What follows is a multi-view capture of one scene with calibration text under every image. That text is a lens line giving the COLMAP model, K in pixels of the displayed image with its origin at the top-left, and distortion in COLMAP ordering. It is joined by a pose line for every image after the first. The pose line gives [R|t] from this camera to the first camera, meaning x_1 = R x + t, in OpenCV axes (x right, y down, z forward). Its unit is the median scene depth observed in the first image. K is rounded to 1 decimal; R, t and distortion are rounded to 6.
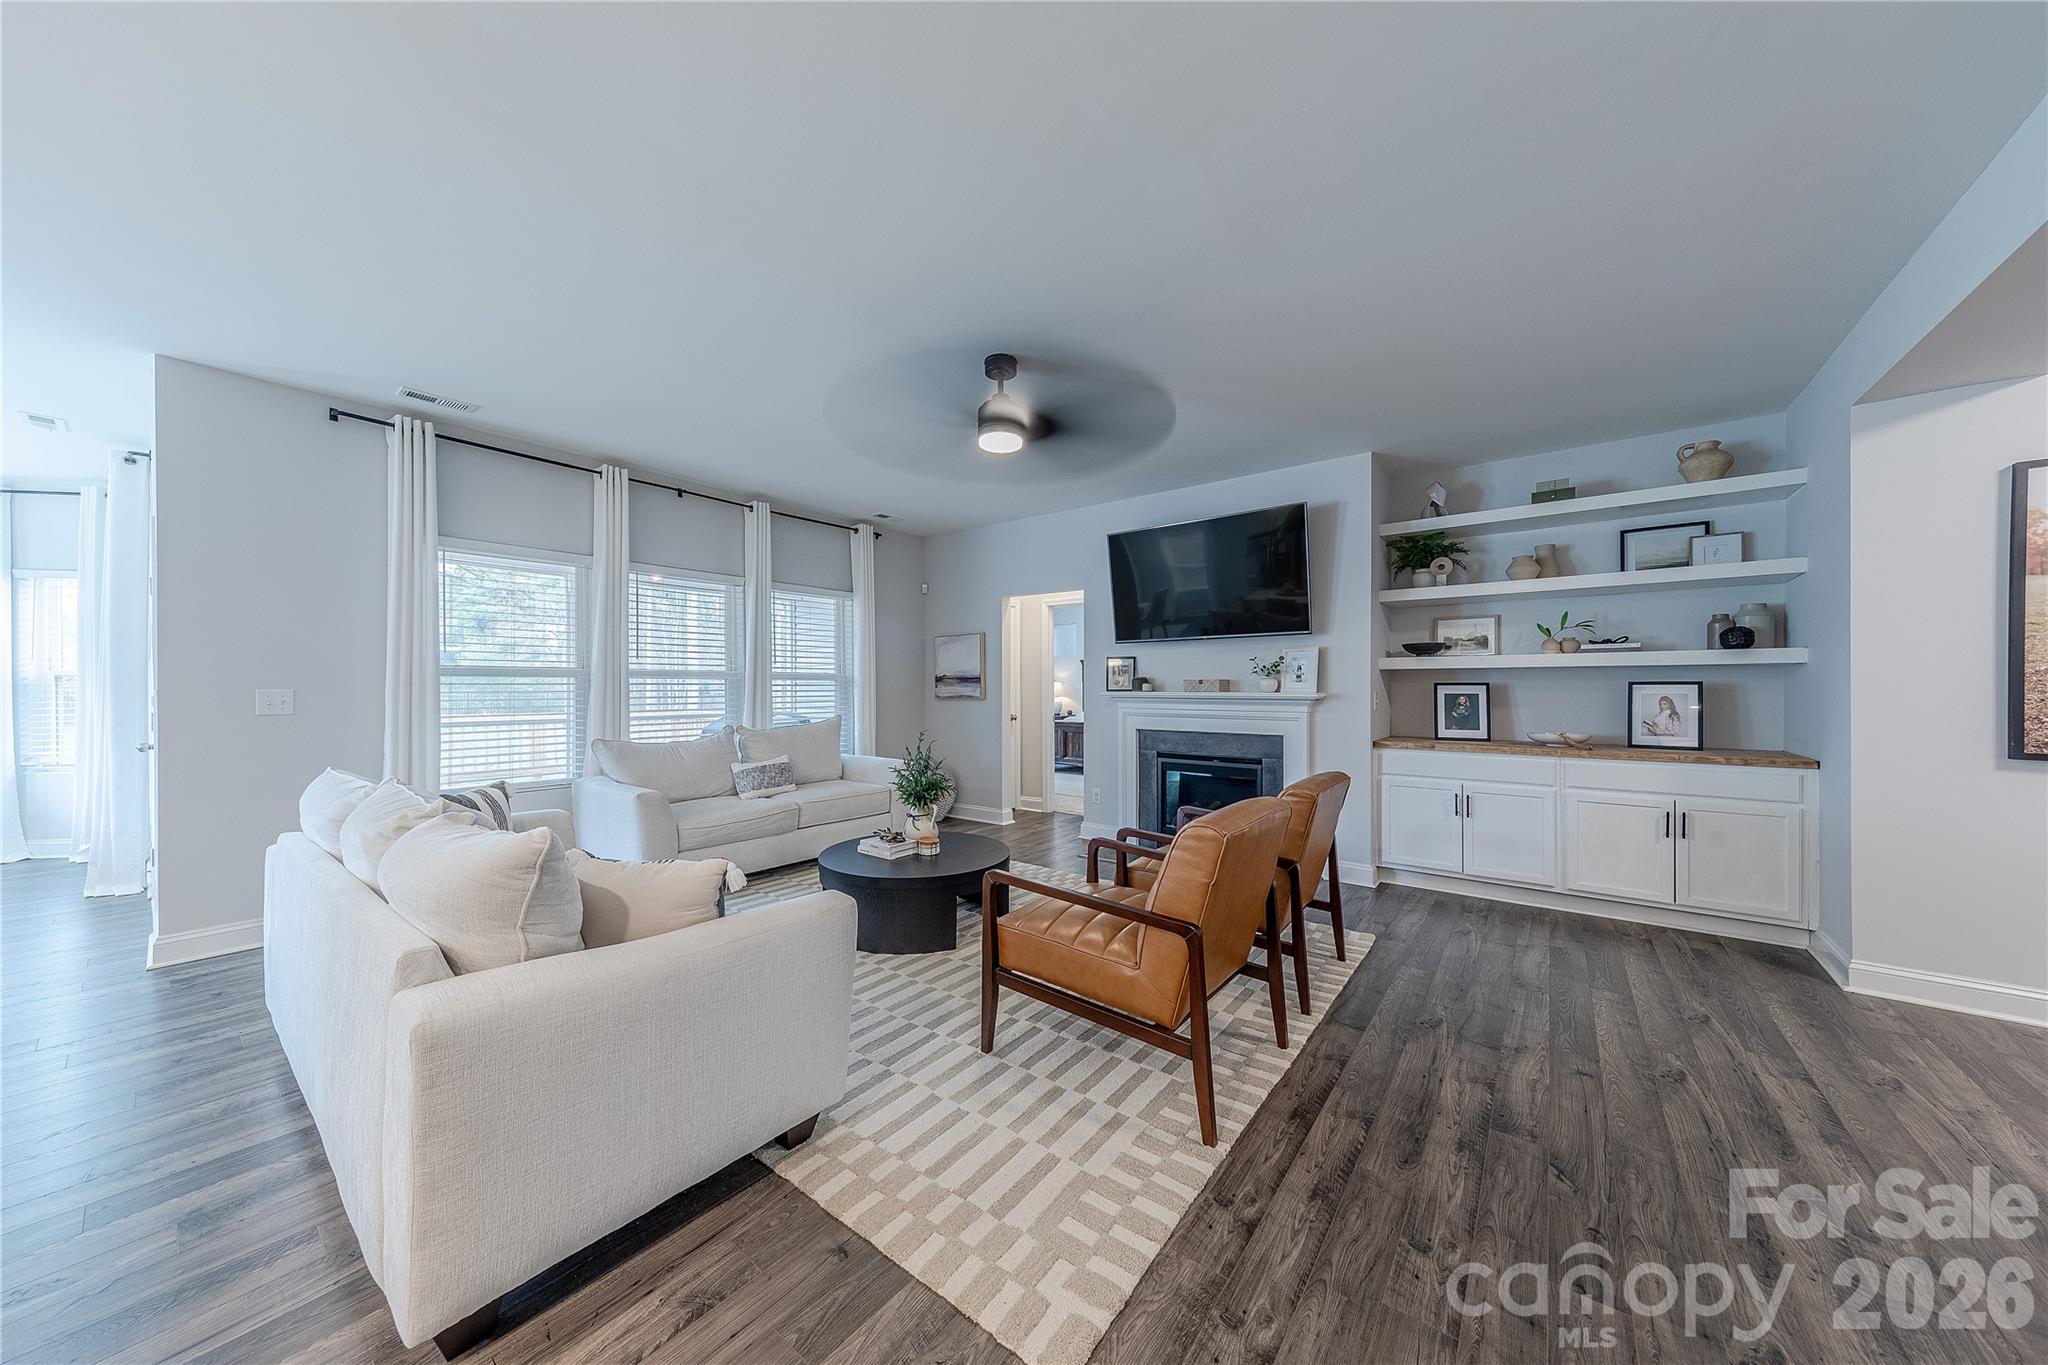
lens RADIAL K [[690.3, 0, 1023.9], [0, 690.3, 692.5], [0, 0, 1]] dist [-0.000397, 0.000060]
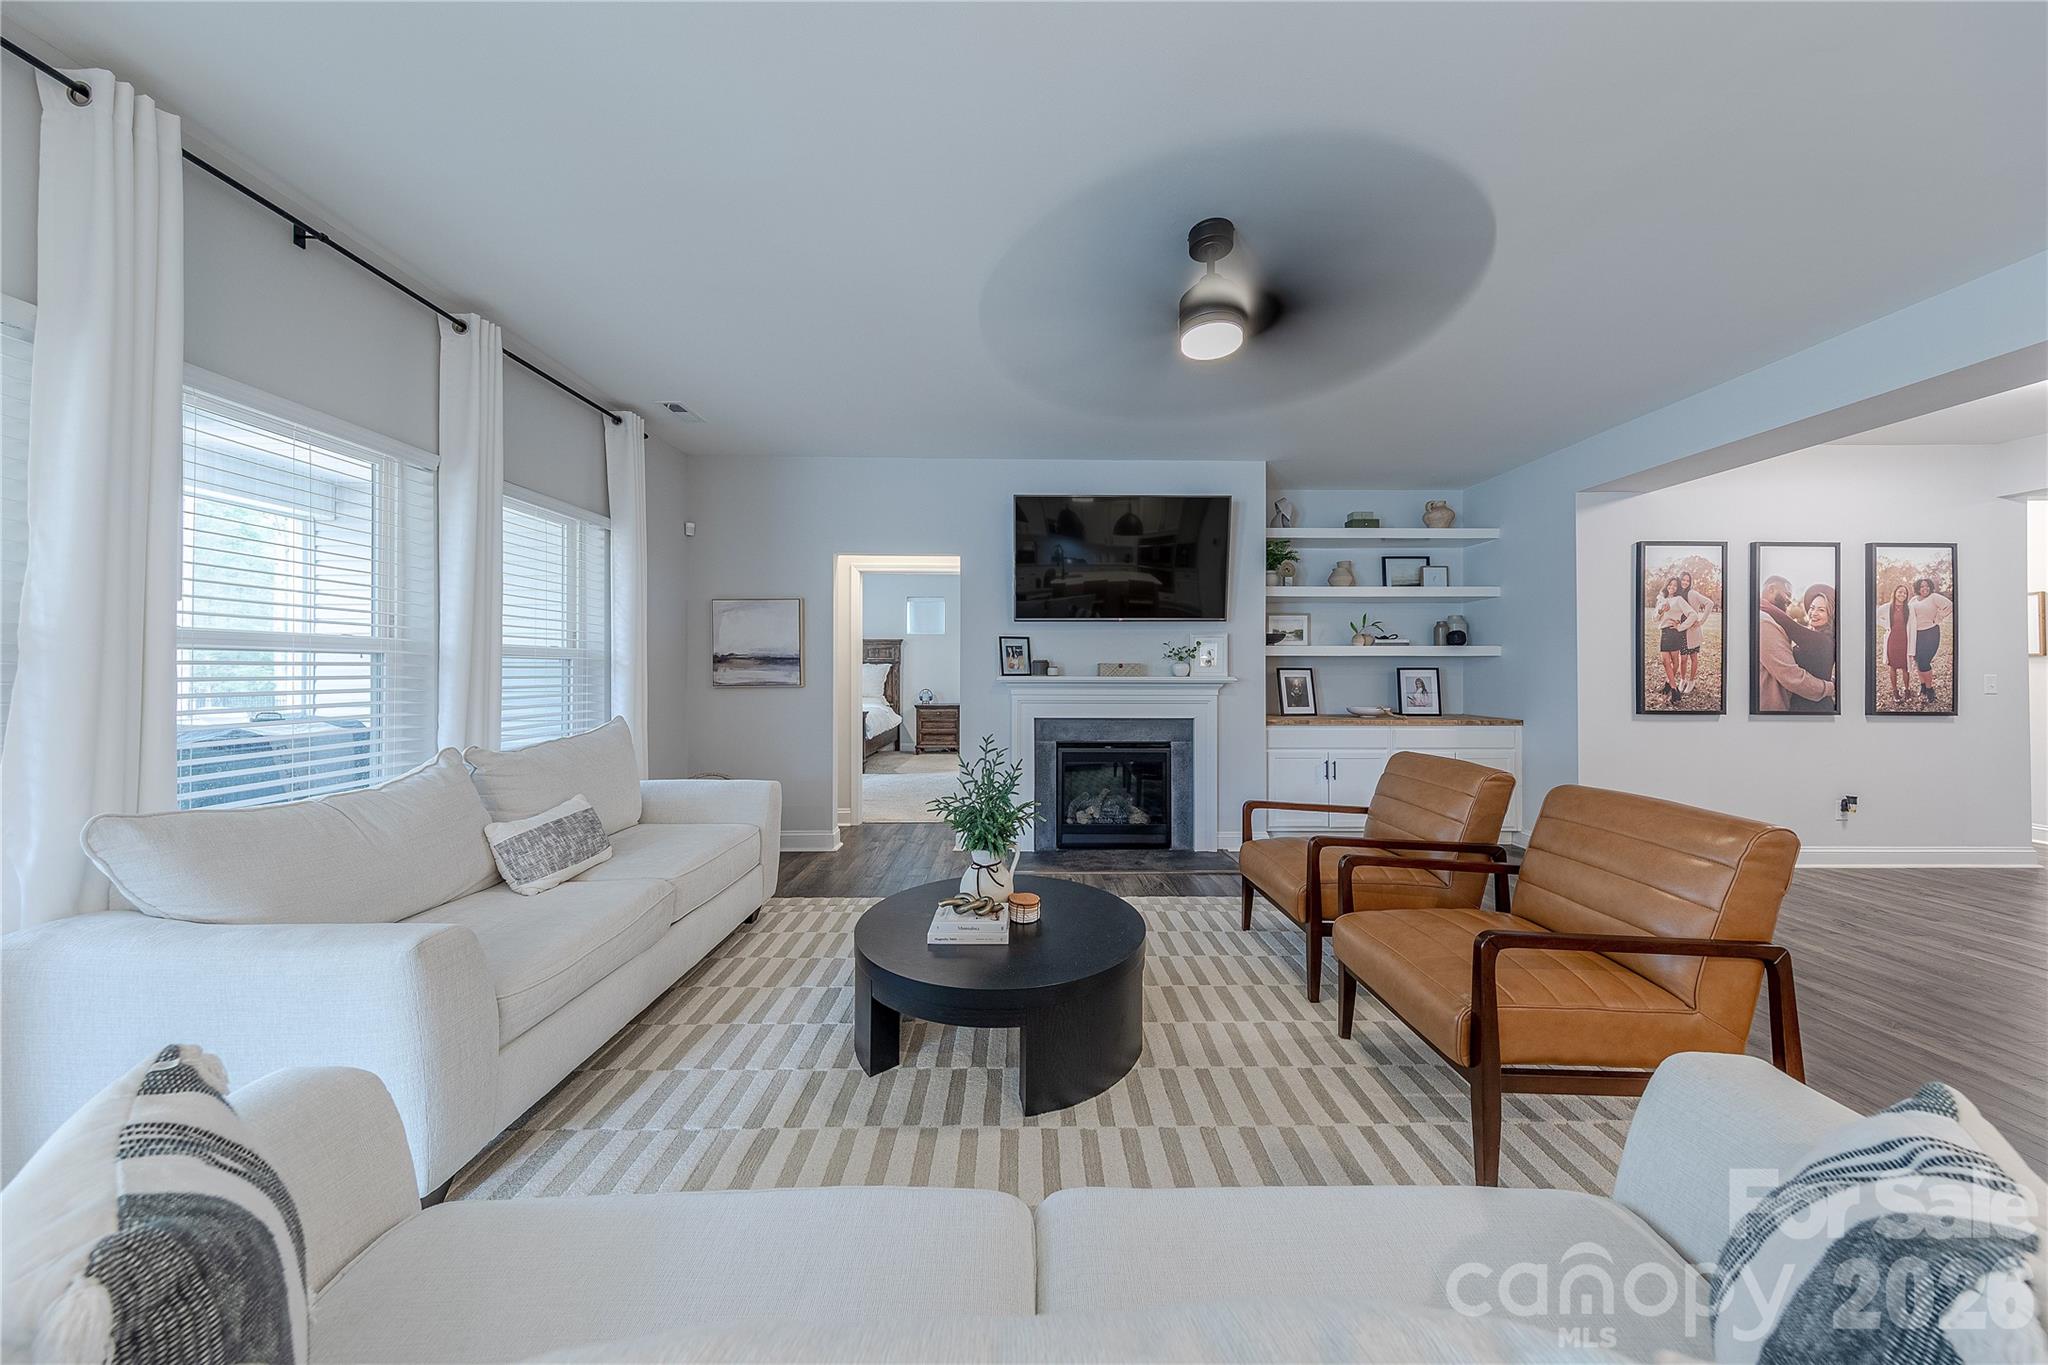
lens RADIAL K [[662.6, 0, 1008.2], [0, 662.6, 673.5], [0, 0, 1]] dist [0.001685, 0.000075]
pose [[0.767458, -0.001741, 0.641097, -0.469270], [0.002984, 0.999995, -0.000856, -0.004562], [-0.641093, 0.002570, 0.767459, 0.413541]]
